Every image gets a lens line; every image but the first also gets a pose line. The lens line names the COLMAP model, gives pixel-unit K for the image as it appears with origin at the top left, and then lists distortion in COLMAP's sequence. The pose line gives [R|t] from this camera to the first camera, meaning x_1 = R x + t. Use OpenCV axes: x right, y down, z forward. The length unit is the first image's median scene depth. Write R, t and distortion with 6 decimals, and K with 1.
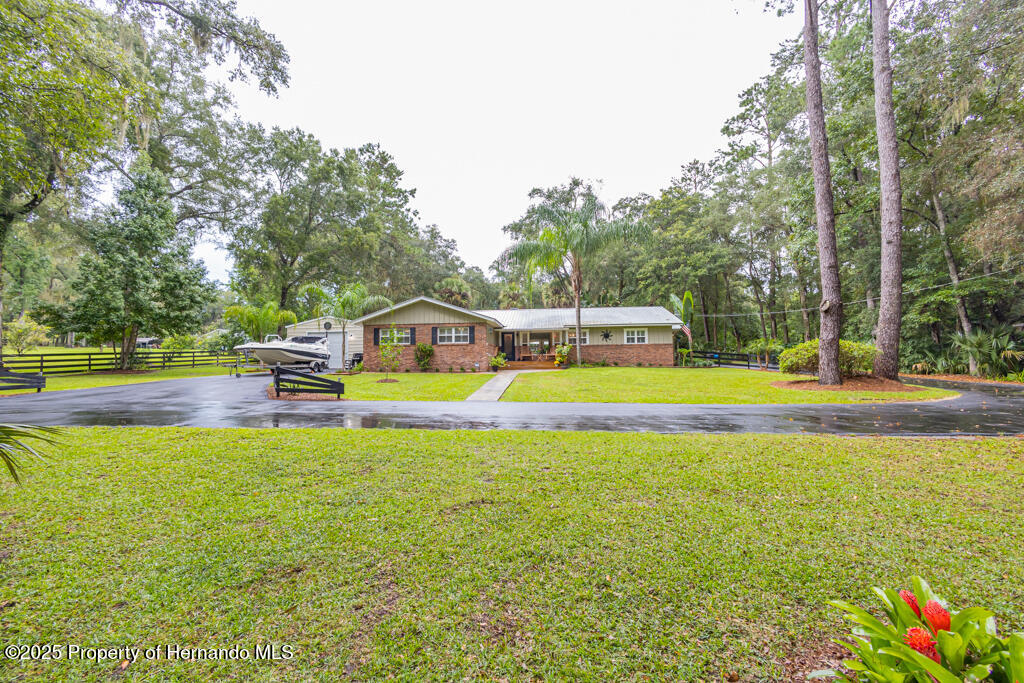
lens RADIAL K [[435.3, 0, 511.8], [0, 435.3, 344.3], [0, 0, 1]] dist [-0.000954, -0.000143]
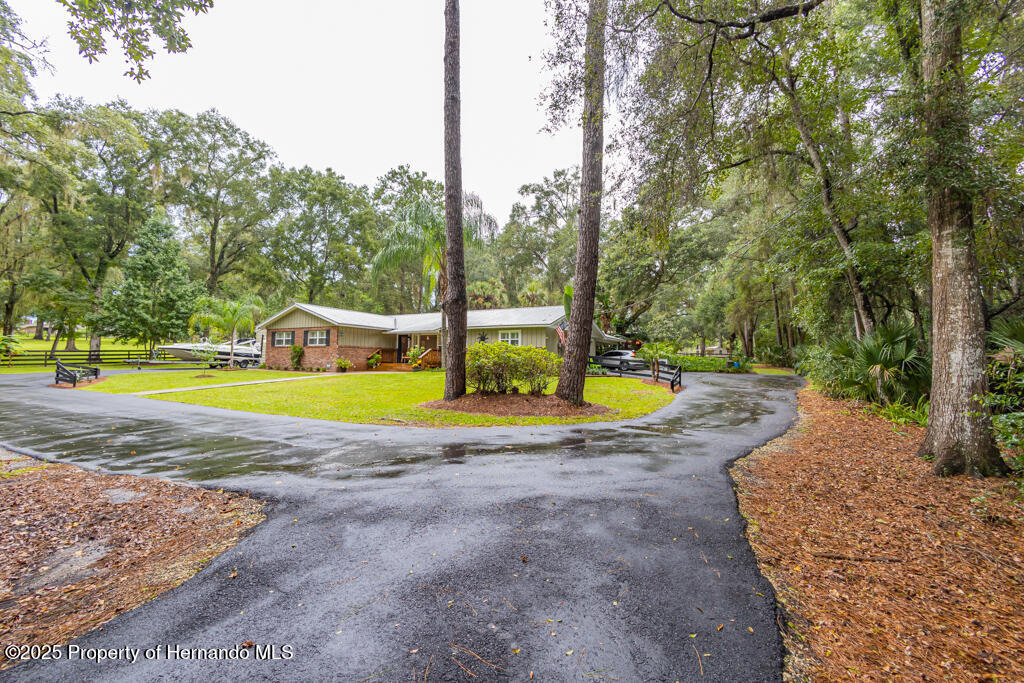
lens RADIAL K [[435.3, 0, 511.8], [0, 435.3, 344.3], [0, 0, 1]] dist [-0.000954, -0.000143]
pose [[0.913816, 0.006762, -0.406072, 0.659585], [-0.007956, 0.999968, -0.001253, -0.006325], [0.406050, 0.004376, 0.913840, 0.170404]]
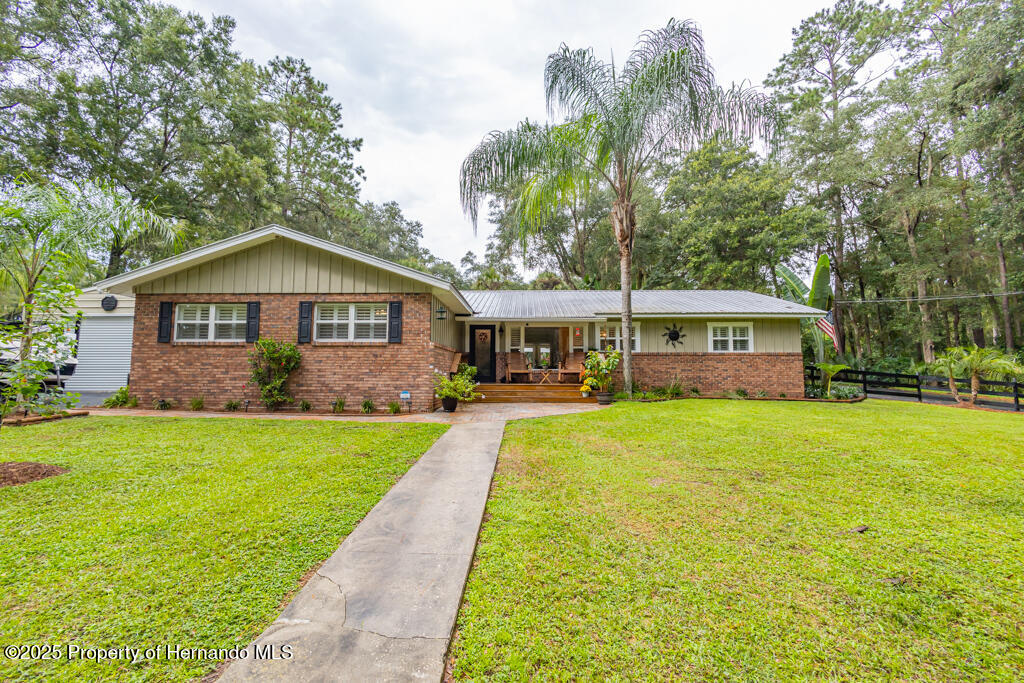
lens RADIAL K [[435.3, 0, 511.8], [0, 435.3, 344.3], [0, 0, 1]] dist [-0.000954, -0.000143]
pose [[0.998180, 0.020219, 0.056806, -0.003419], [-0.018897, 0.999540, -0.023713, 0.006337], [-0.057260, 0.022596, 0.998104, 0.499616]]
